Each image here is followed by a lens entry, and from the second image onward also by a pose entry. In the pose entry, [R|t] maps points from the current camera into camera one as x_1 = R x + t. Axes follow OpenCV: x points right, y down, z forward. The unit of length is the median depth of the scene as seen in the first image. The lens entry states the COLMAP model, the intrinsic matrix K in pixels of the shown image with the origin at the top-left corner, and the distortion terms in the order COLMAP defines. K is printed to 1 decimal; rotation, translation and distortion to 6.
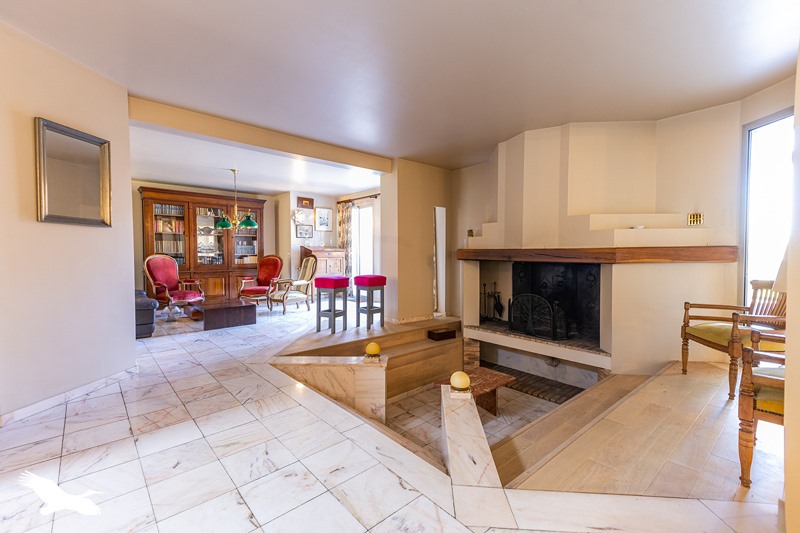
lens RADIAL K [[346.9, 0, 396.1], [0, 346.9, 265.4], [0, 0, 1]] dist [0.000412, -0.002640]
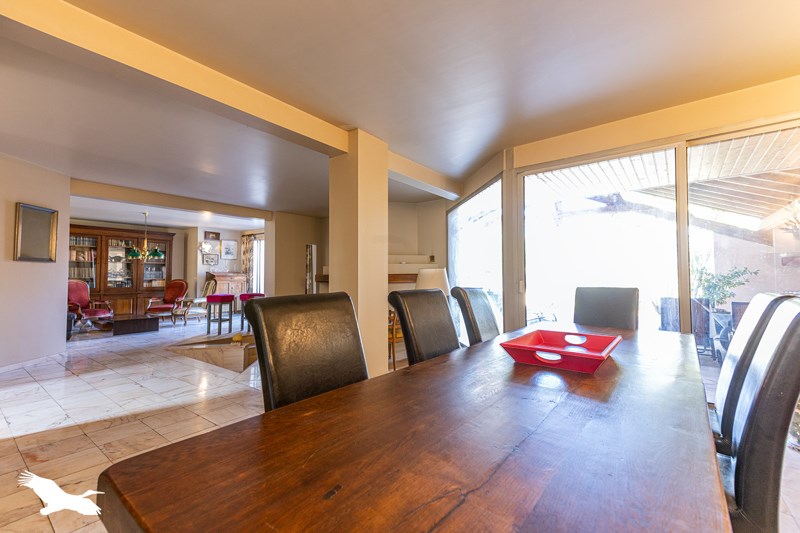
lens RADIAL K [[346.9, 0, 407.8], [0, 346.9, 264.8], [0, 0, 1]] dist [0.000412, -0.002640]
pose [[0.977895, 0.005856, 0.209012, 0.179909], [0.008716, 0.997597, -0.068729, 0.010550], [-0.208912, 0.069032, 0.975495, -0.367756]]
